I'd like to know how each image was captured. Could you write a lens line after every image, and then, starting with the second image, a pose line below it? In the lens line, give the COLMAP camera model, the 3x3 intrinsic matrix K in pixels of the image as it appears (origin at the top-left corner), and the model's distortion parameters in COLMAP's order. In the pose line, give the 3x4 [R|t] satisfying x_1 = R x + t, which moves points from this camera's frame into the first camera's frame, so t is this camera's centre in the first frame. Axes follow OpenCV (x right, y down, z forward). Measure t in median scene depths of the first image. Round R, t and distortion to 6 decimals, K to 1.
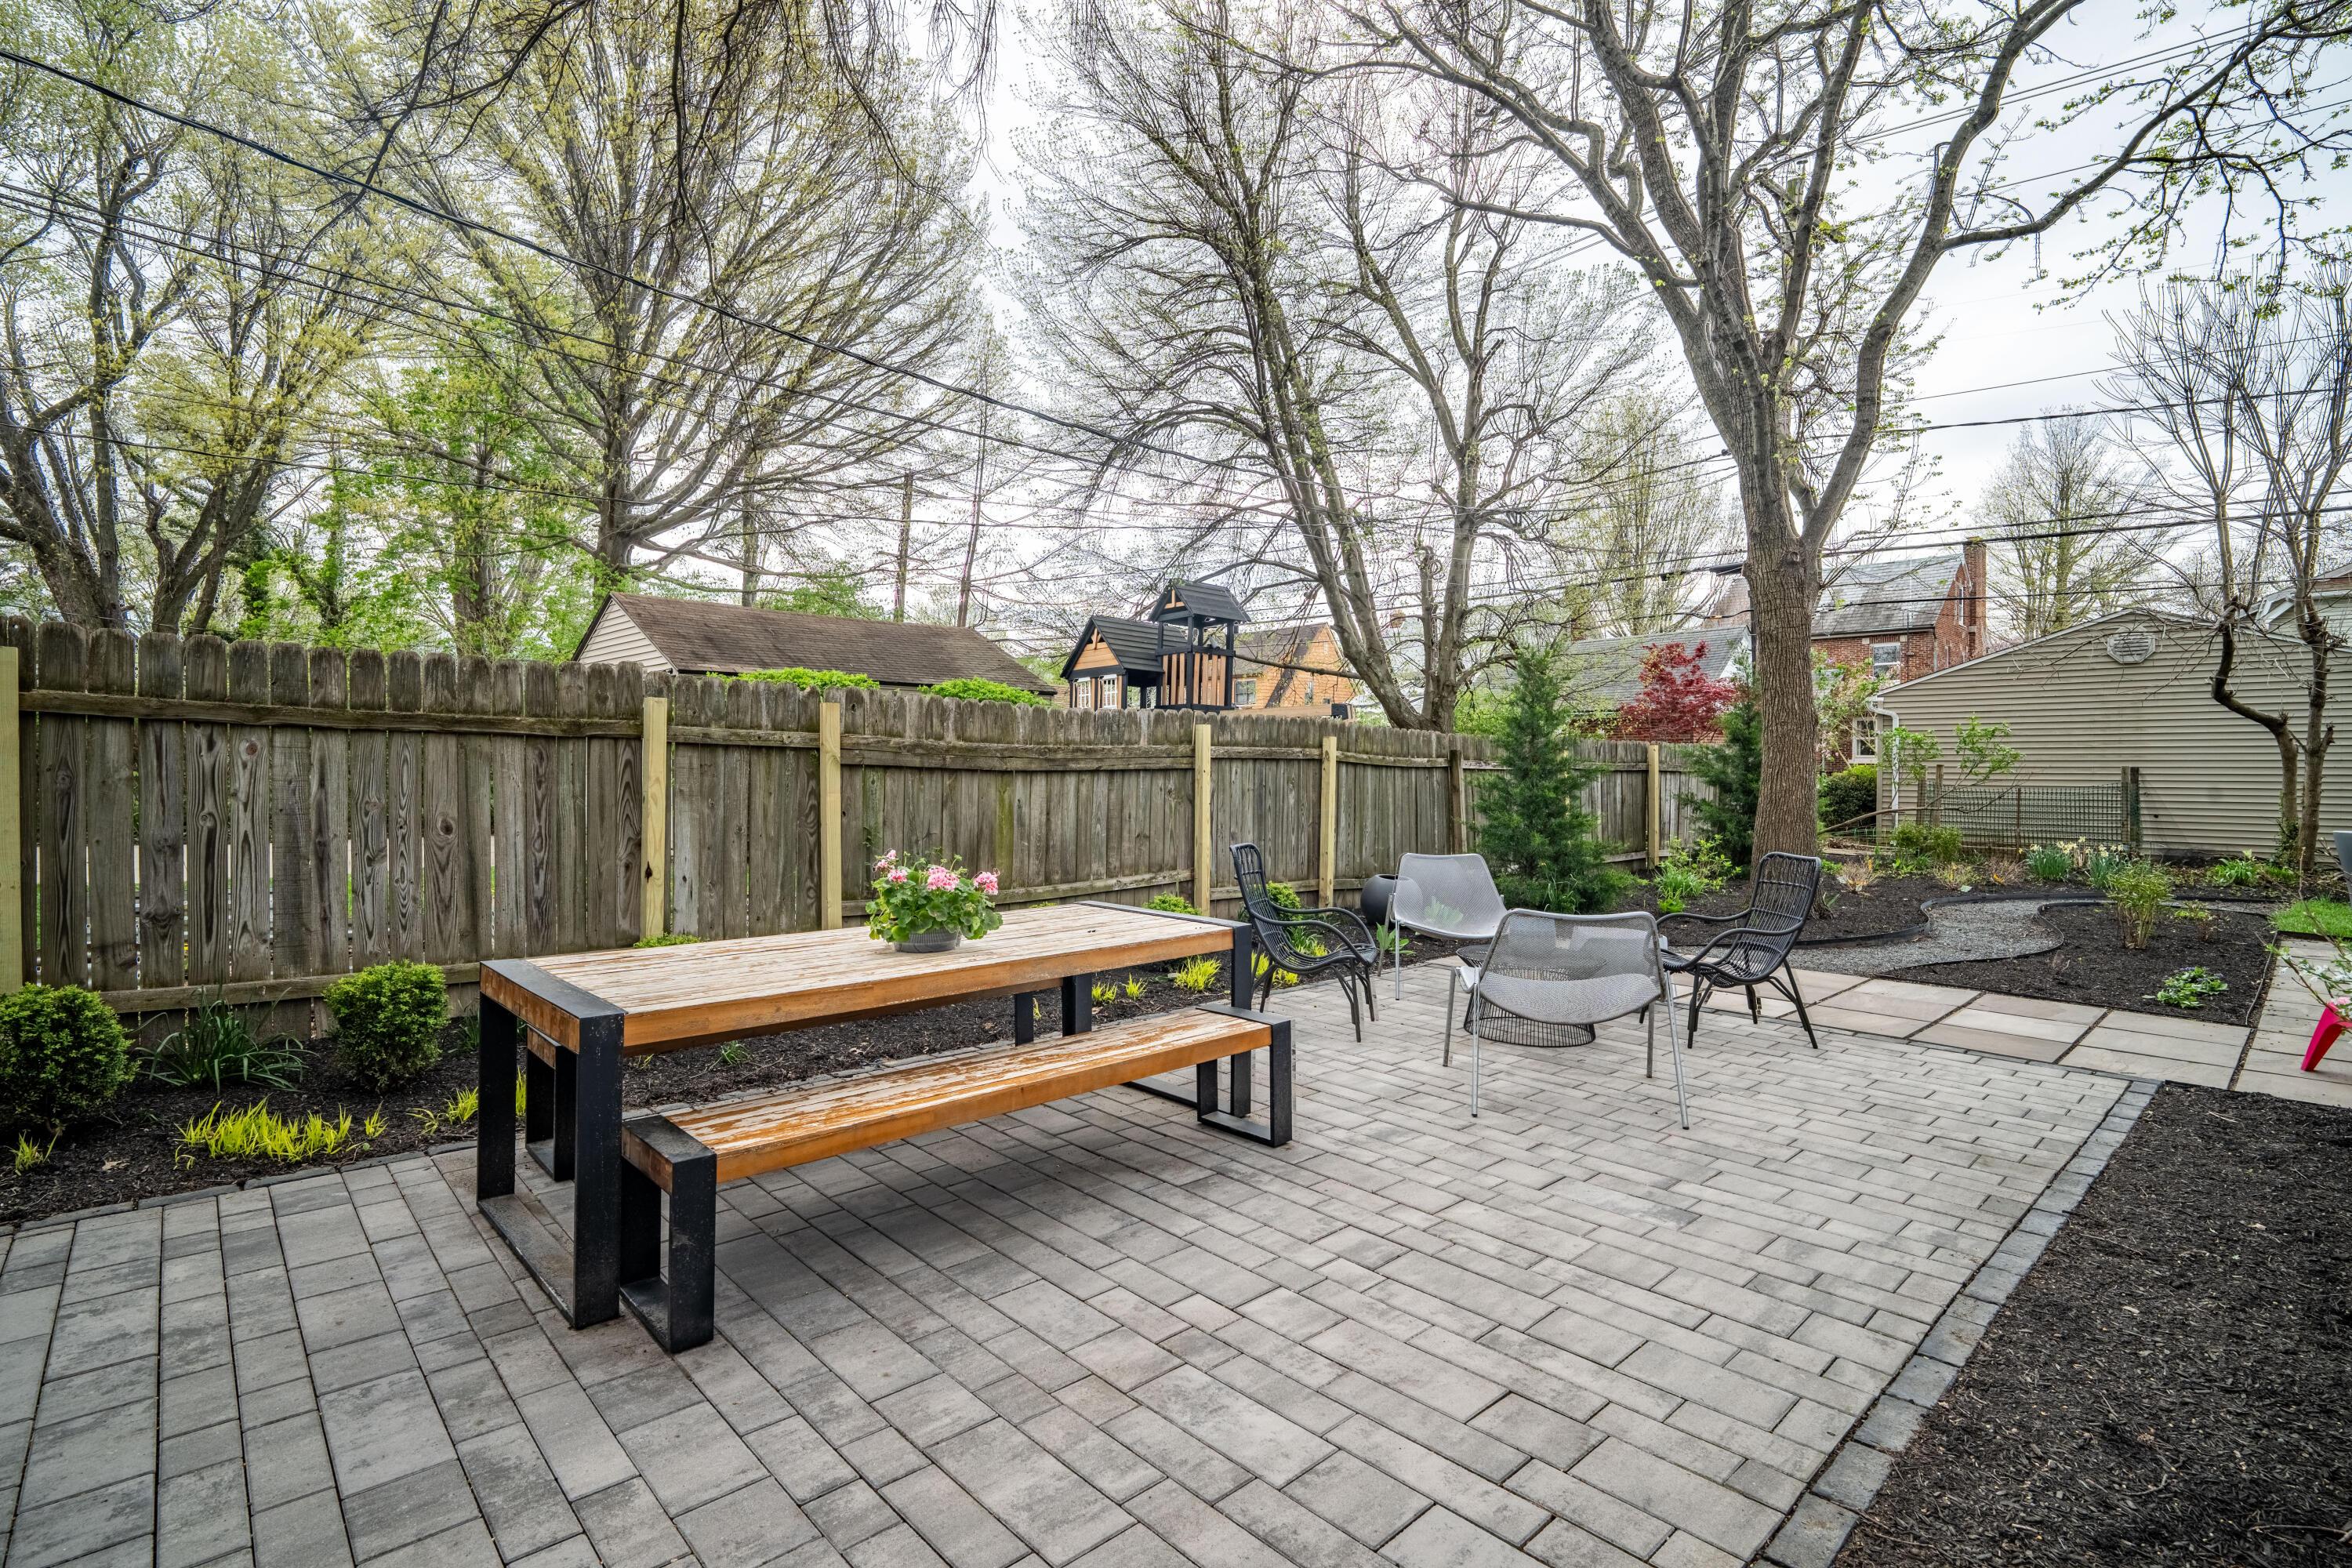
lens RADIAL K [[1108.2, 0, 1179.6], [0, 1108.2, 782.3], [0, 0, 1]] dist [-0.003619, -0.001283]
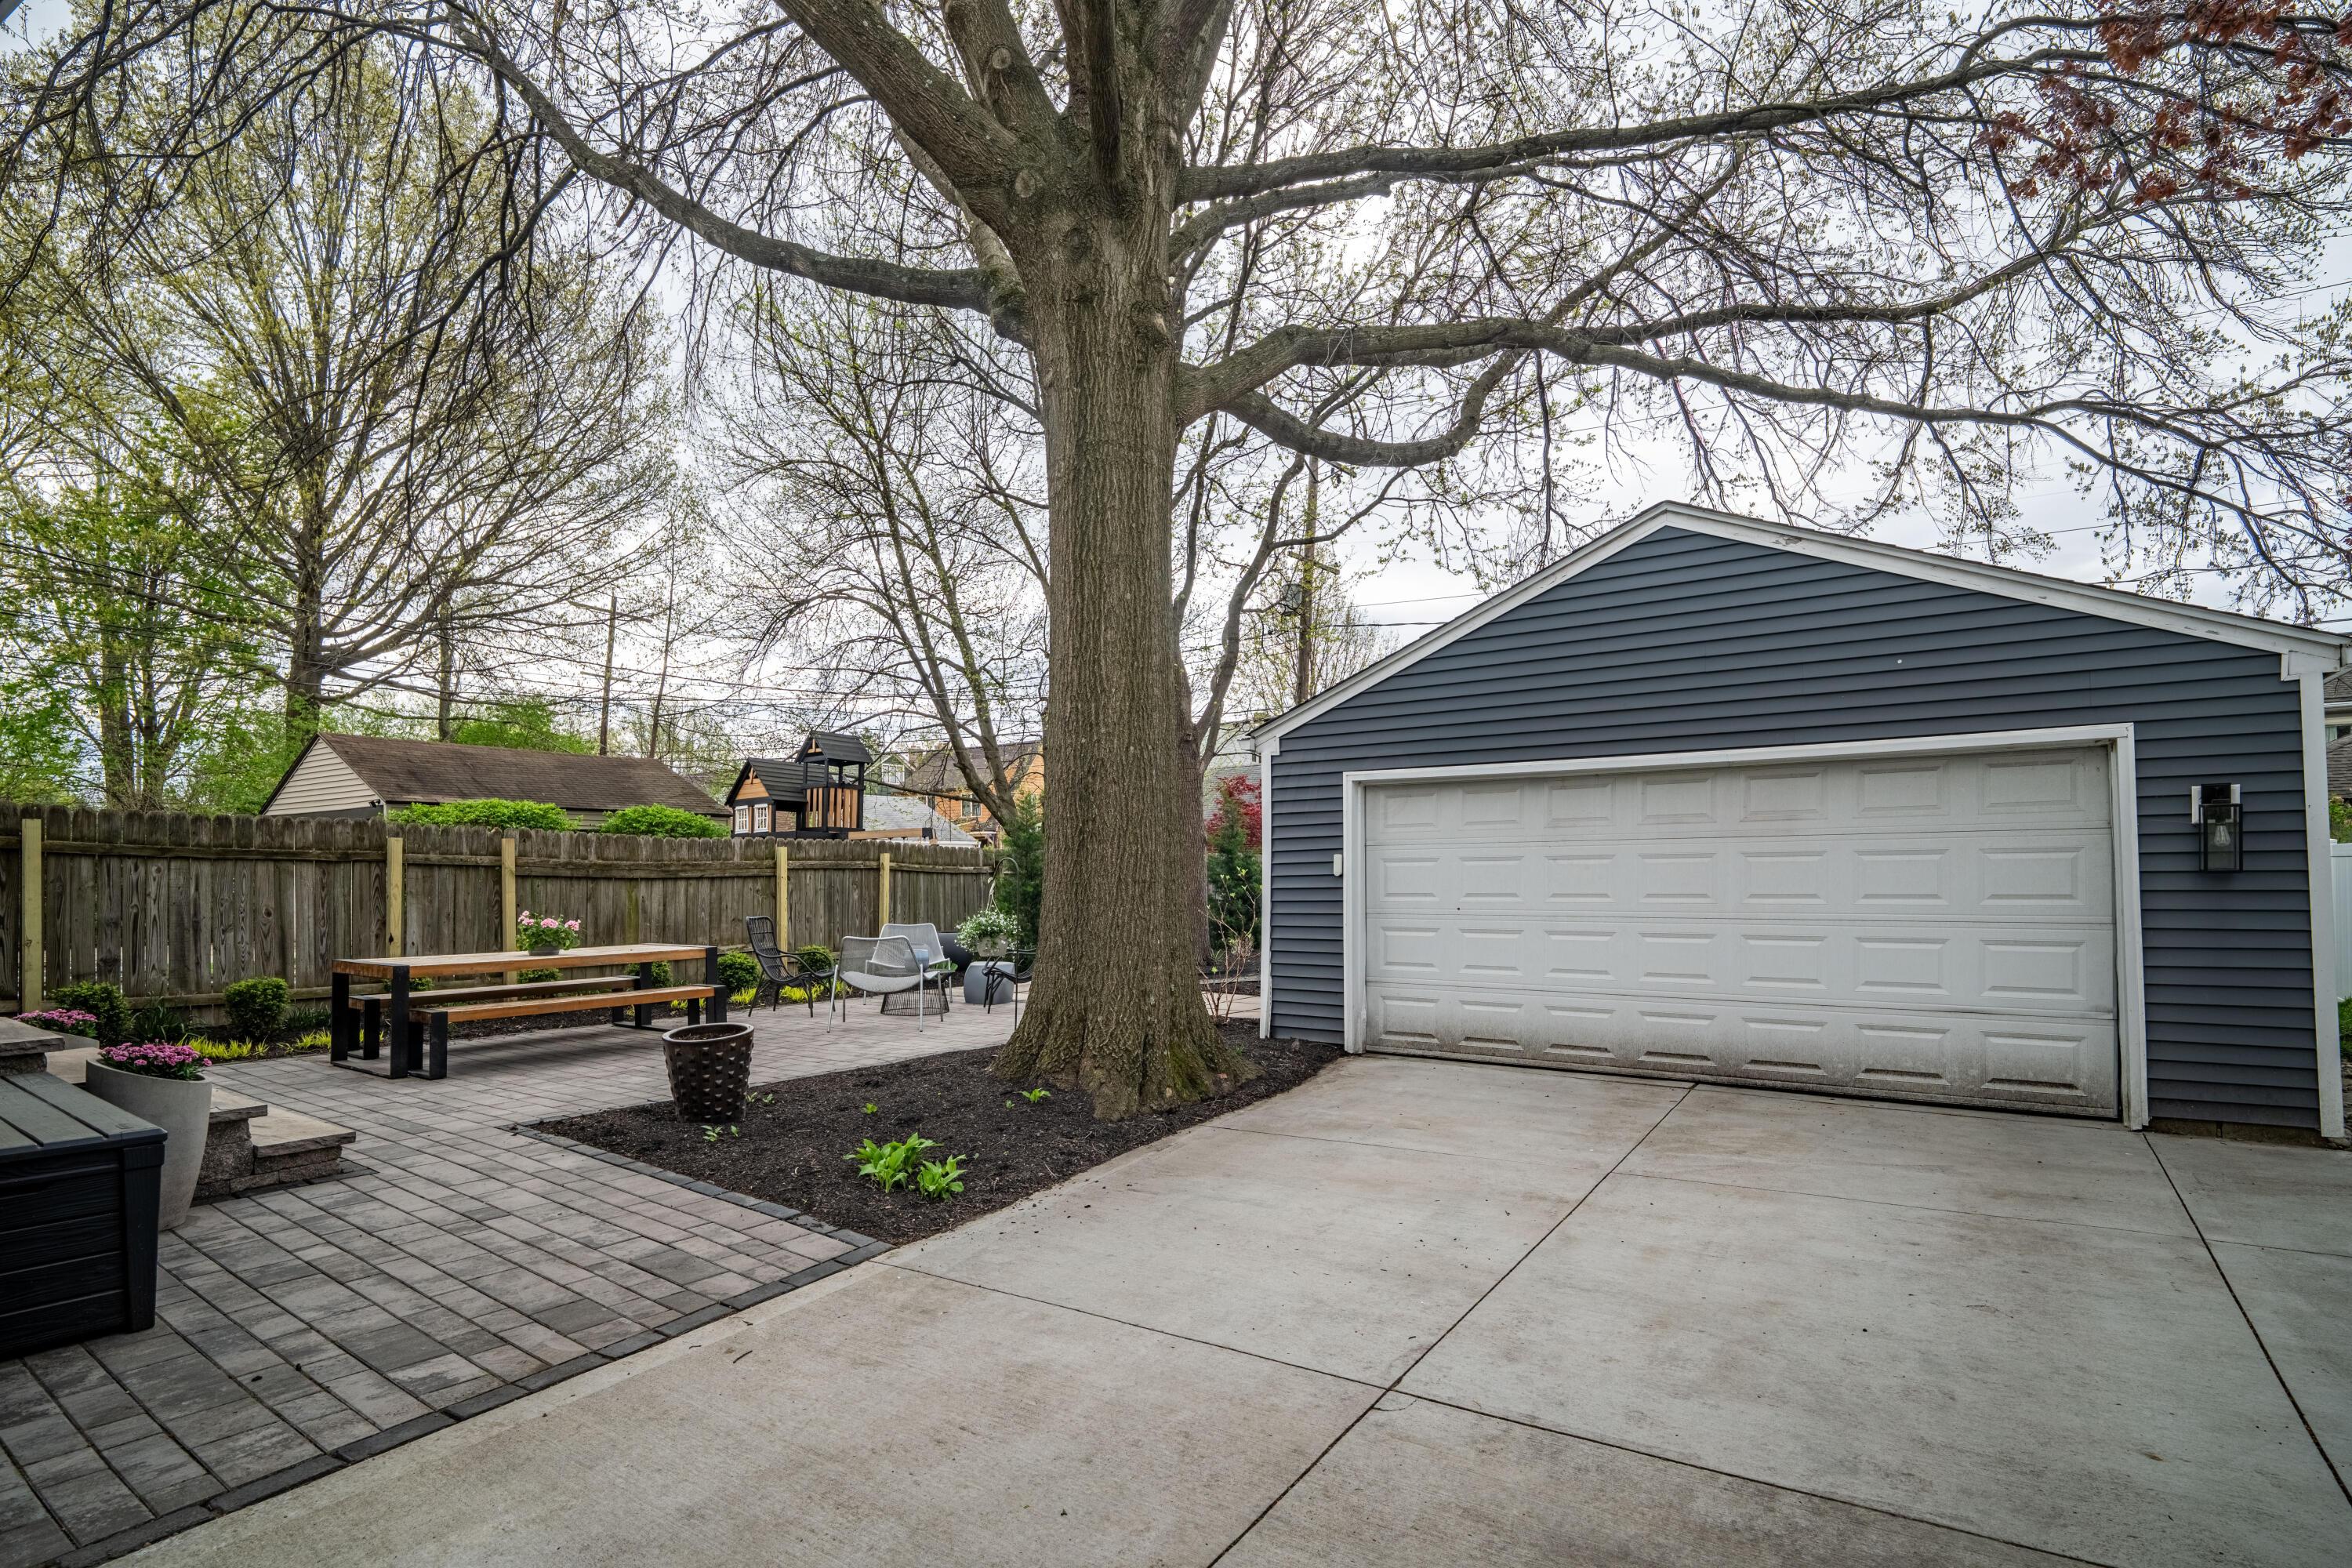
lens RADIAL K [[1108.2, 0, 1163.0], [0, 1108.2, 849.2], [0, 0, 1]] dist [-0.003619, -0.001283]
pose [[0.978440, -0.008426, 0.206361, 0.123855], [0.016109, 0.999237, -0.035576, 0.007920], [-0.205904, 0.038133, 0.977829, -0.338077]]
